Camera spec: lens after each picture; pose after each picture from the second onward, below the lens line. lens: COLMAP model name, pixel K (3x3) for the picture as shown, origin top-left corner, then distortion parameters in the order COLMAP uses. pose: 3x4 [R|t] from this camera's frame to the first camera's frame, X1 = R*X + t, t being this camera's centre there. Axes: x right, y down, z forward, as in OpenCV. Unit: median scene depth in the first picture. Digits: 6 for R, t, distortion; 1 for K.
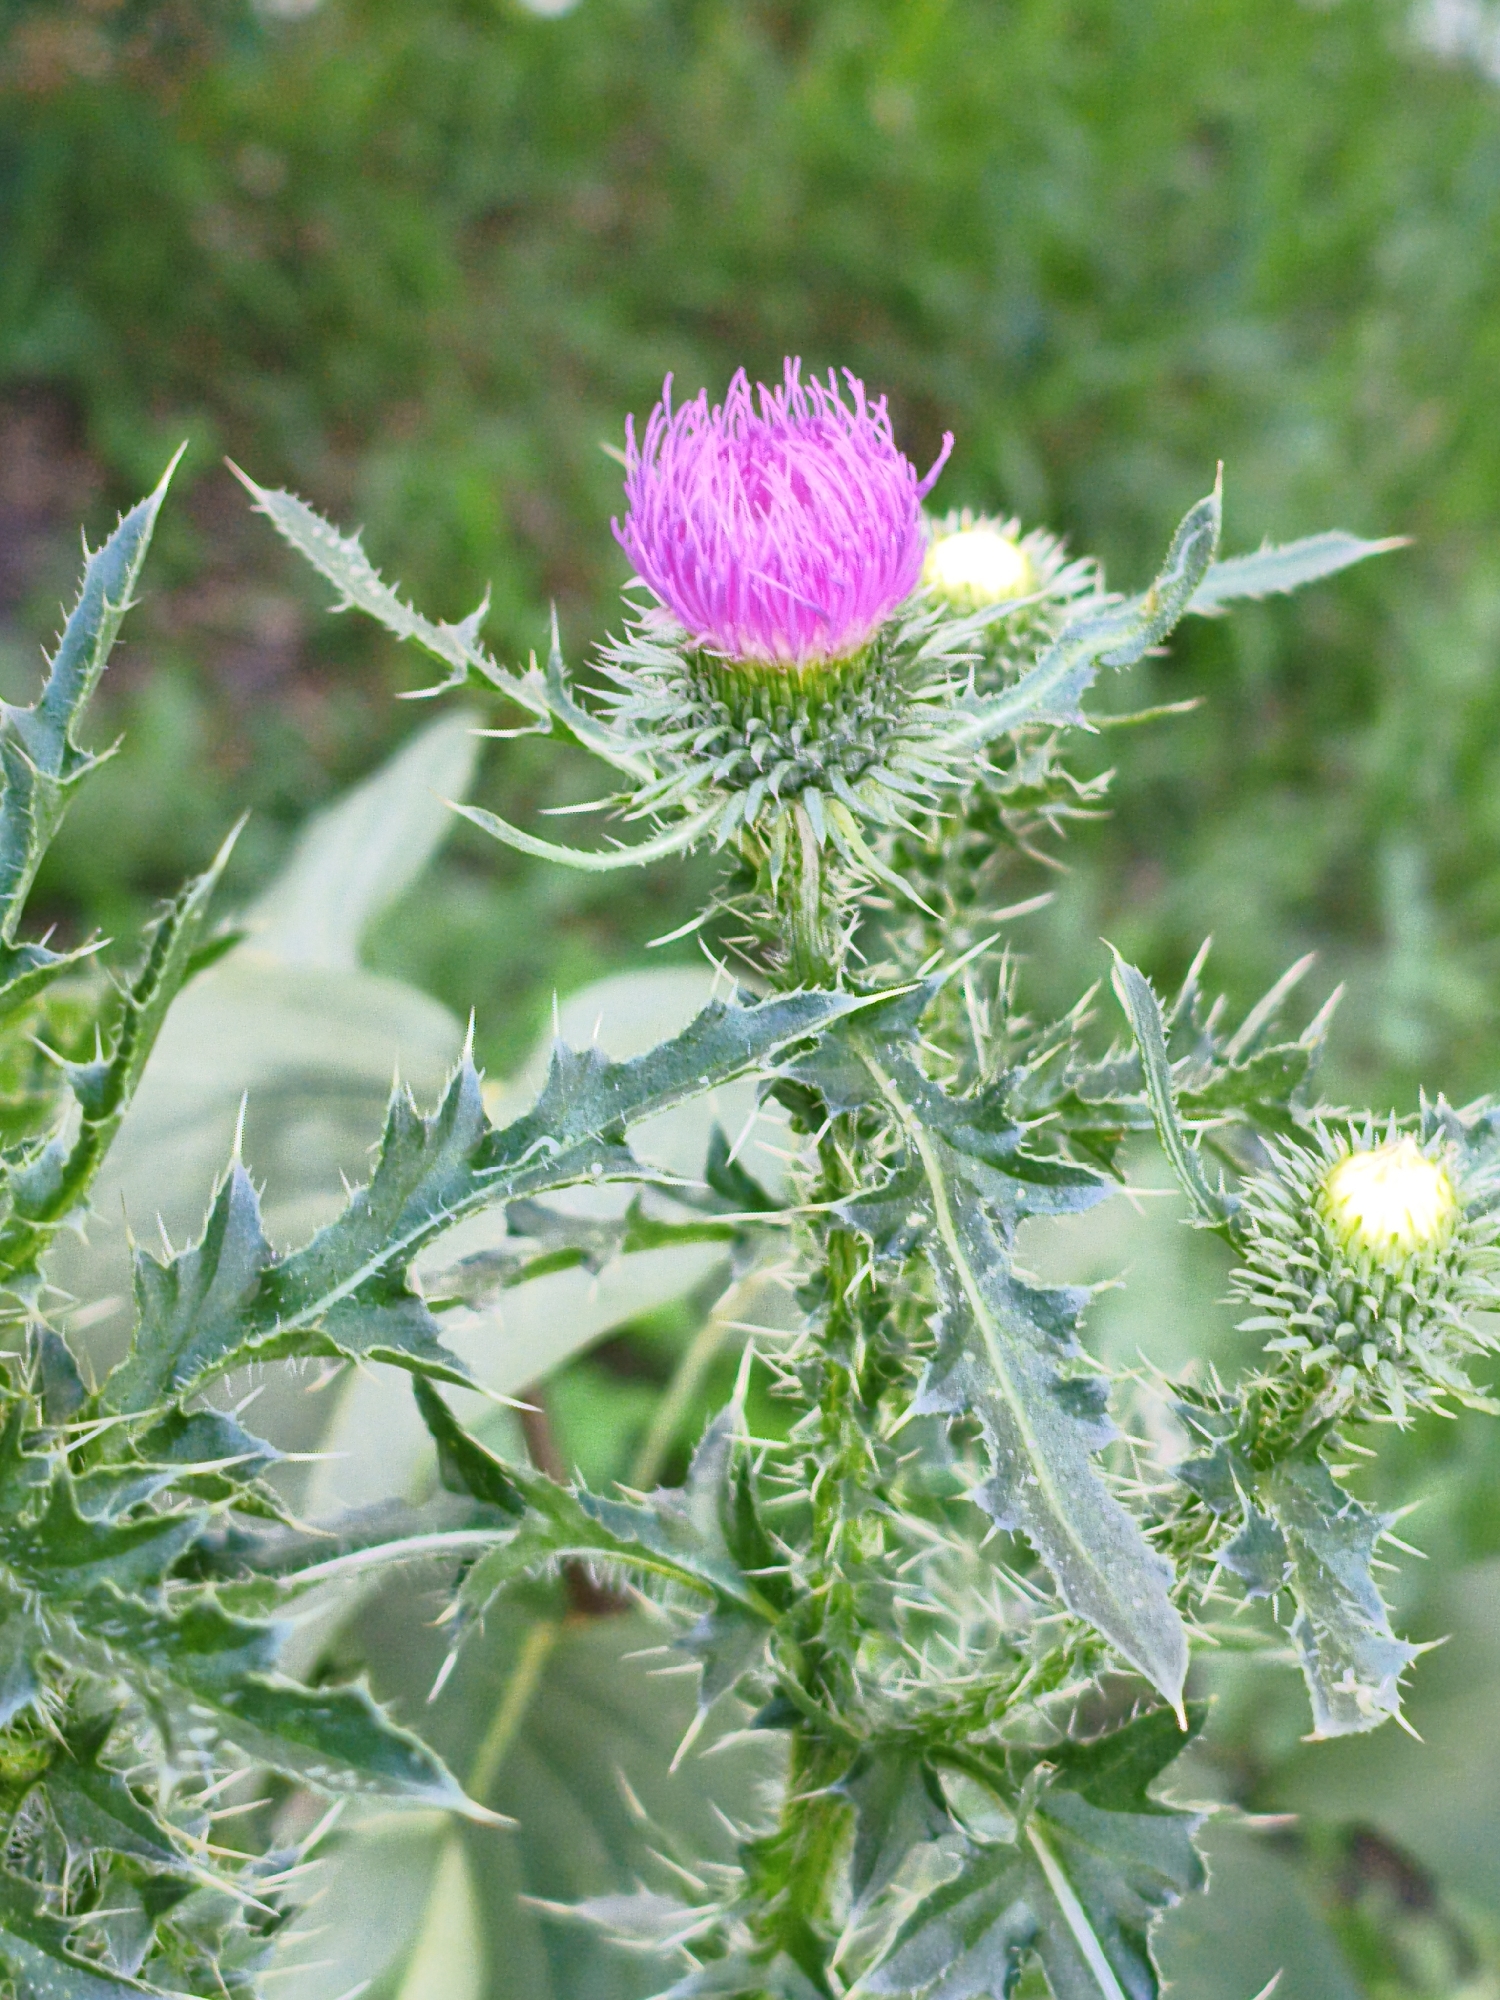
lens RADIAL K [[4589.2, 0, 762.8], [0, 4589.2, 990.8], [0, 0, 1]] dist [0.012905, 0.000000]
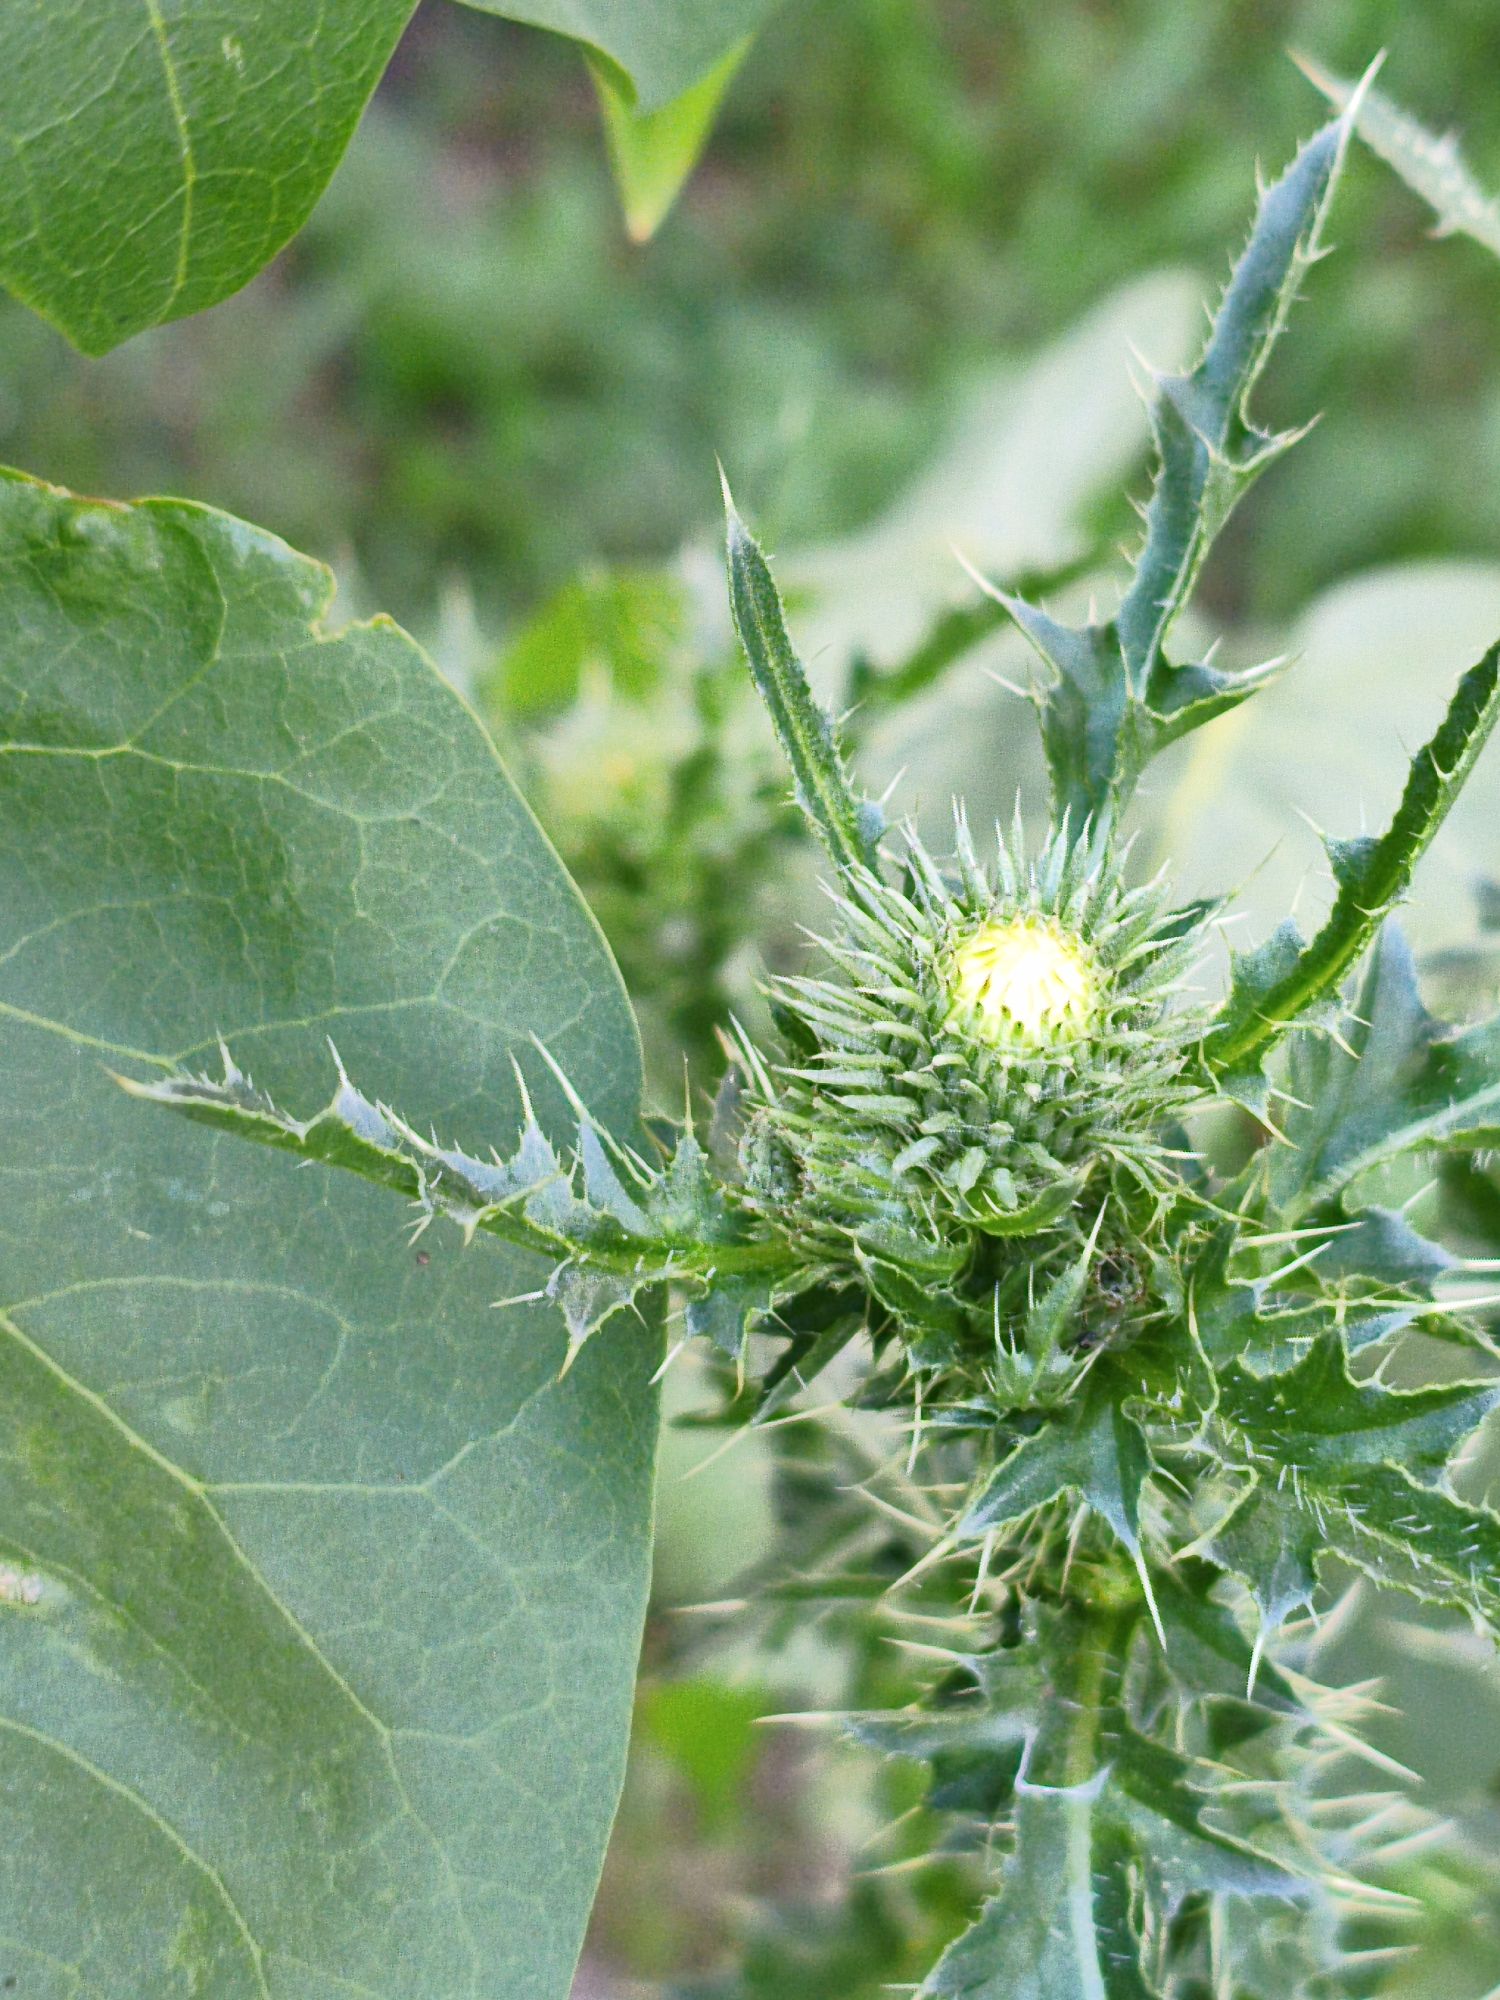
lens RADIAL K [[4589.2, 0, 748.7], [0, 4589.2, 1005.5], [0, 0, 1]] dist [0.012905, 0.000000]
pose [[0.997764, 0.022957, -0.062774, -0.187235], [-0.015391, 0.992839, 0.118467, -0.046049], [0.065044, -0.117236, 0.990972, 0.154636]]
